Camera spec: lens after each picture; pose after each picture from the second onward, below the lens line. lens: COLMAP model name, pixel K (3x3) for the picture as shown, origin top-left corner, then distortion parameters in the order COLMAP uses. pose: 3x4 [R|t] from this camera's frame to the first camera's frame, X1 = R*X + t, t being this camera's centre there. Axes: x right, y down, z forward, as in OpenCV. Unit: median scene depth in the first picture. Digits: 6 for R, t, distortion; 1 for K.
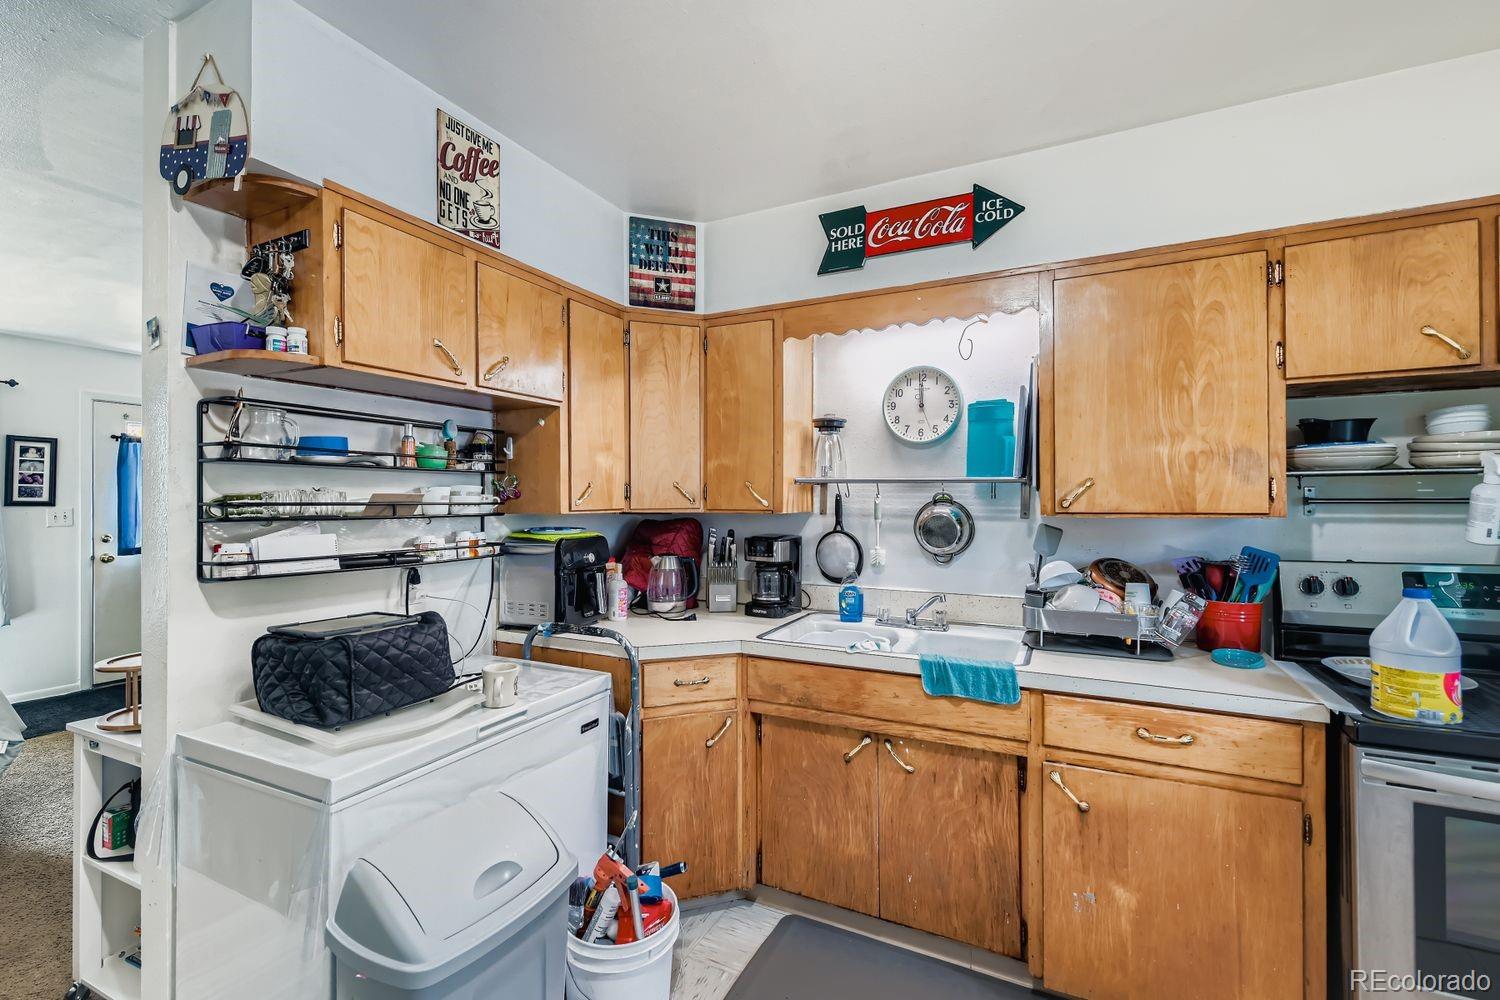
lens RADIAL K [[647.8, 0, 755.3], [0, 647.8, 492.5], [0, 0, 1]] dist [0.003634, -0.000649]
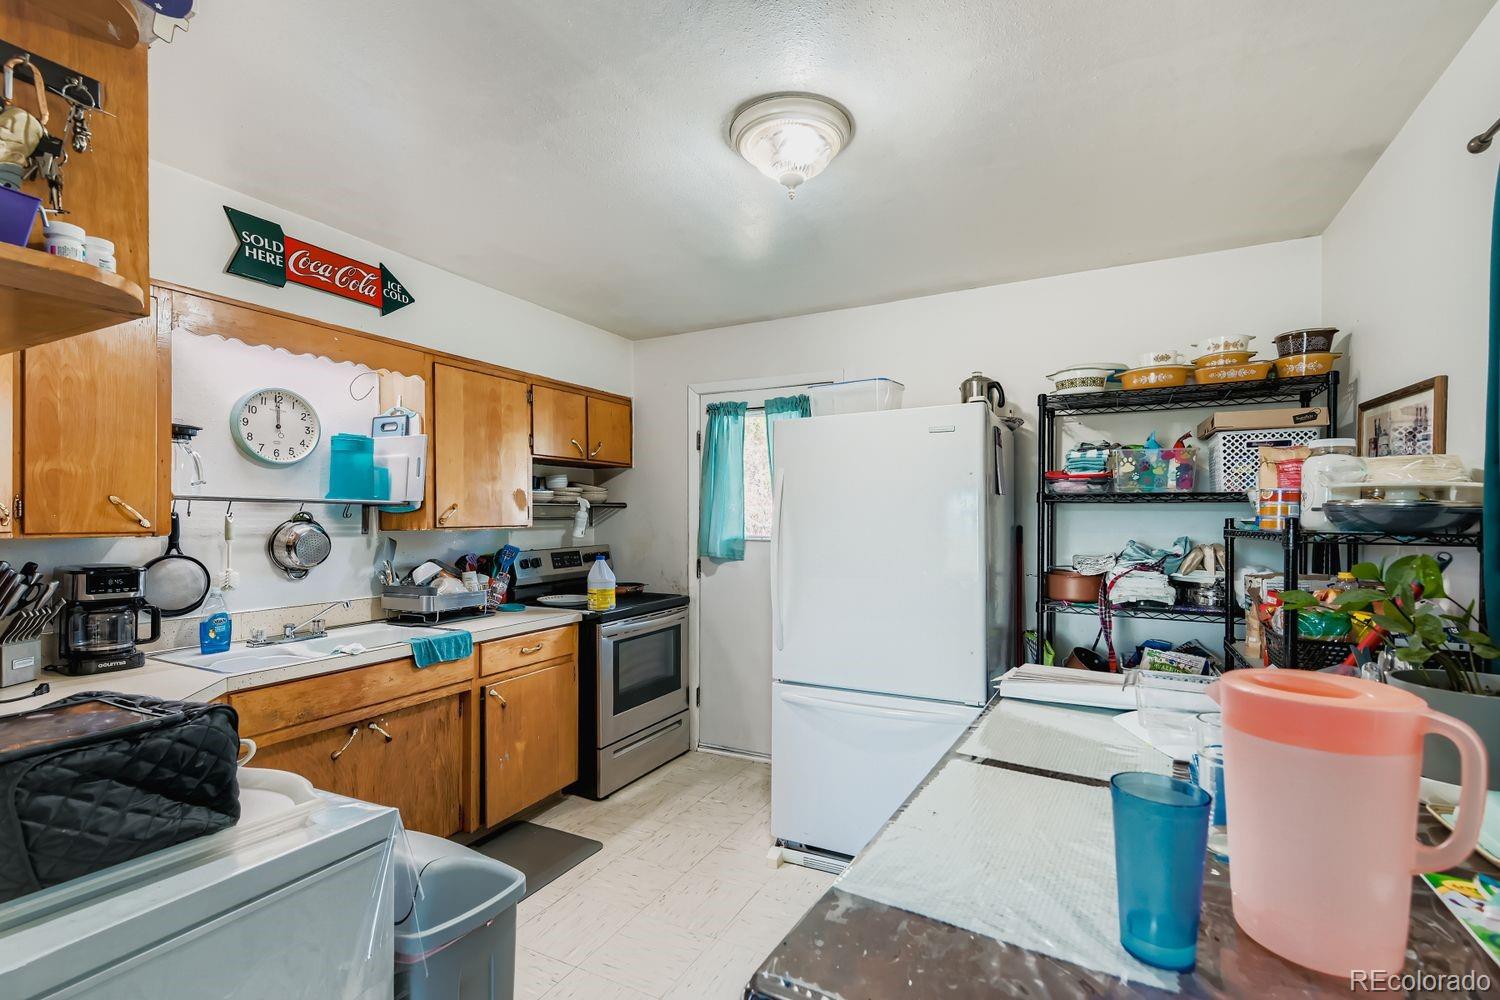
lens RADIAL K [[647.8, 0, 760.8], [0, 647.8, 511.2], [0, 0, 1]] dist [0.003634, -0.000649]
pose [[0.013252, 0.009582, 0.999866, -0.851979], [-0.008922, 0.999915, -0.009464, 0.002456], [-0.999872, -0.008795, 0.013336, 0.247309]]
